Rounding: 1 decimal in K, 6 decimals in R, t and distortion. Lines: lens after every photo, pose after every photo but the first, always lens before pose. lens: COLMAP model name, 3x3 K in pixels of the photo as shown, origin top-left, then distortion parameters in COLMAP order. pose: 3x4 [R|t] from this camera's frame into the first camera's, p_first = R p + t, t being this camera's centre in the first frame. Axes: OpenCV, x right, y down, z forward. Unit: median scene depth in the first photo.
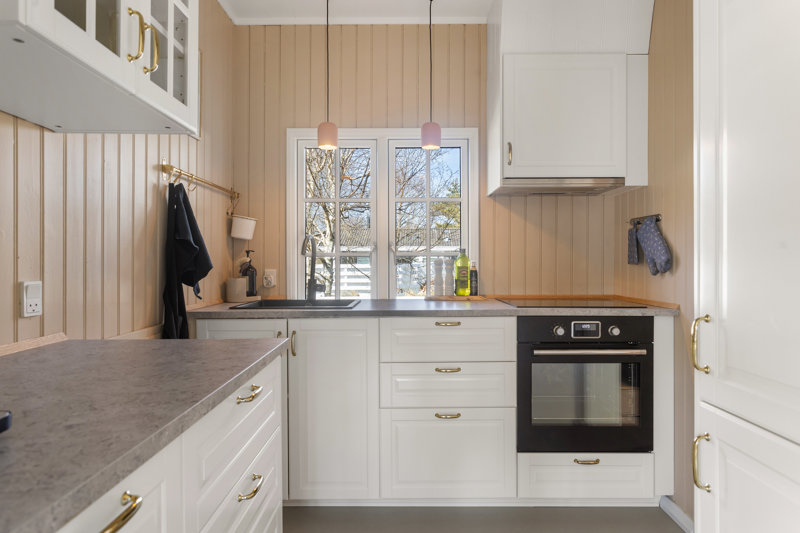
lens RADIAL K [[518.0, 0, 400.0], [0, 518.0, 266.5], [0, 0, 1]] dist [0.000050, 0.000127]
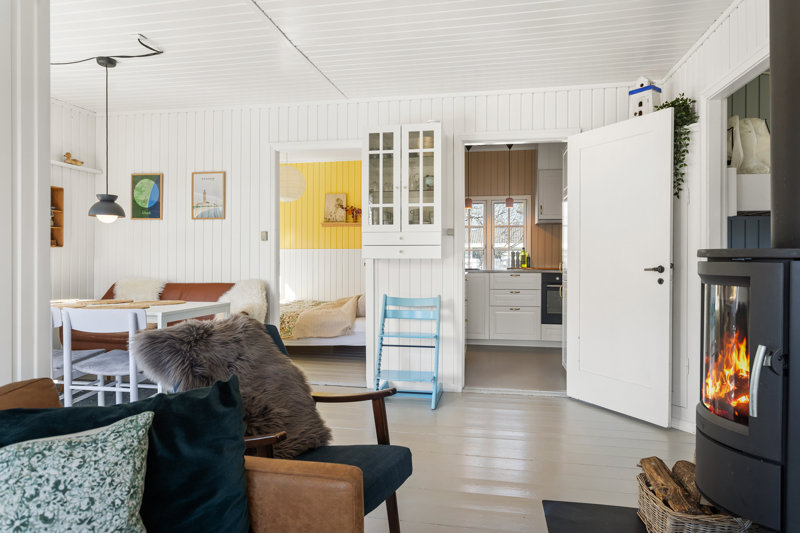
lens RADIAL K [[518.0, 0, 400.0], [0, 518.0, 266.5], [0, 0, 1]] dist [0.000050, 0.000127]
pose [[0.985089, 0.003589, -0.172007, -0.026375], [-0.003351, 0.999993, 0.001675, 0.049770], [0.172012, -0.001074, 0.985094, -1.414914]]
